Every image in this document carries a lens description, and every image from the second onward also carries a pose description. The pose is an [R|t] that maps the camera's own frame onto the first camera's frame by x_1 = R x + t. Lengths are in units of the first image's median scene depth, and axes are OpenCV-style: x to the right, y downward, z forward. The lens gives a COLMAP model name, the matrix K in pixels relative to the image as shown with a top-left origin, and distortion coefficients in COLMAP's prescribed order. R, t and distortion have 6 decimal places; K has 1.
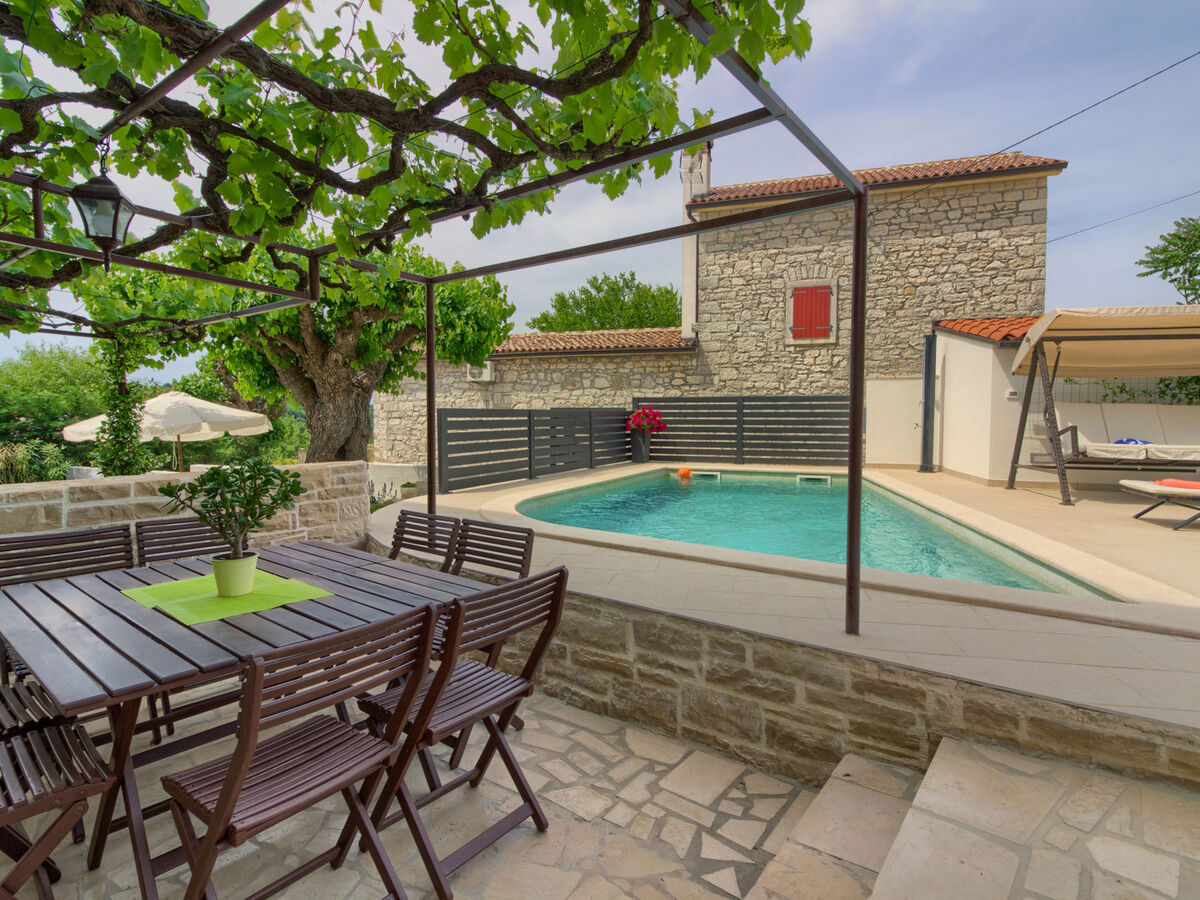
lens RADIAL K [[662.2, 0, 600.0], [0, 662.2, 450.0], [0, 0, 1]] dist [0.016009, -0.012866]
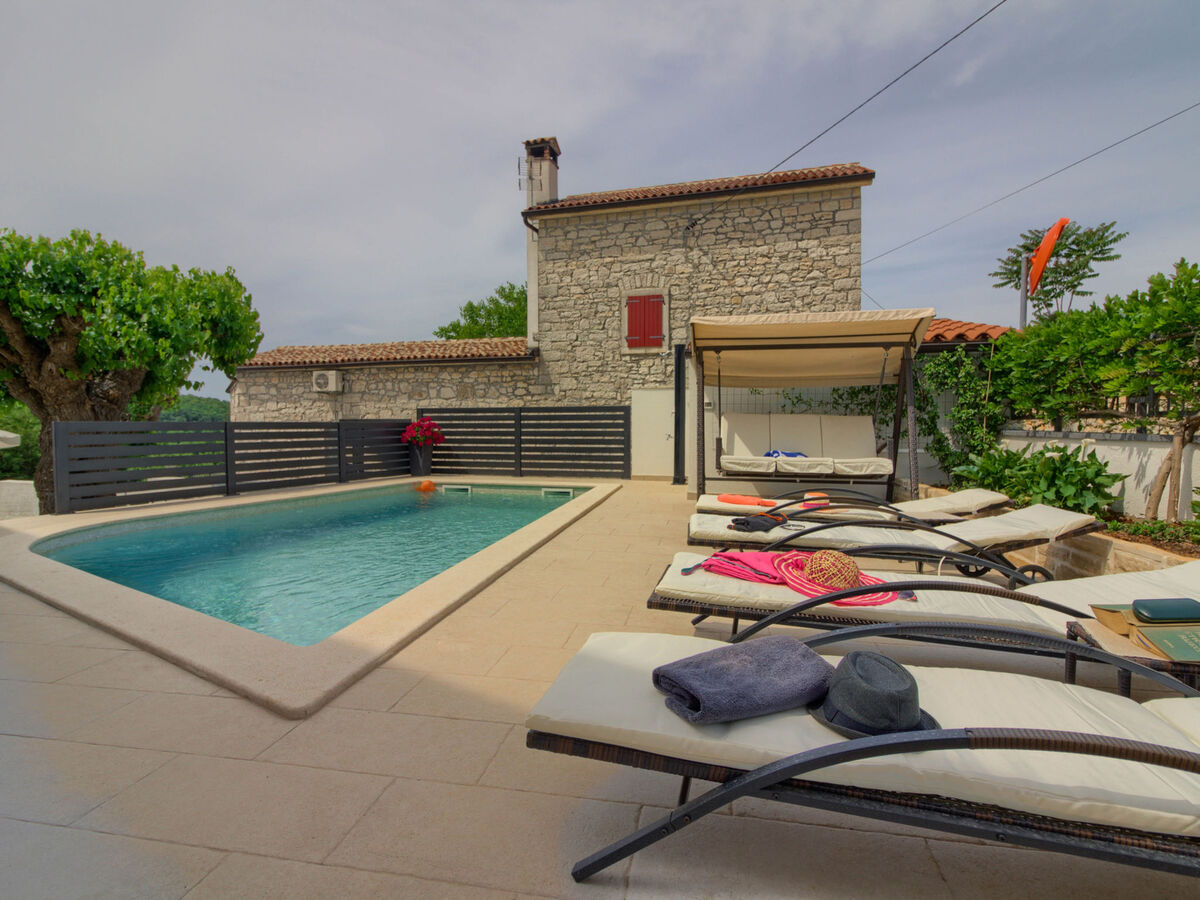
lens RADIAL K [[662.2, 0, 600.0], [0, 662.2, 450.0], [0, 0, 1]] dist [0.016009, -0.012866]
pose [[0.999147, -0.005663, 0.040900, 0.210023], [0.006237, 0.999884, -0.013909, -0.002511], [-0.040816, 0.014152, 0.999066, 0.018355]]
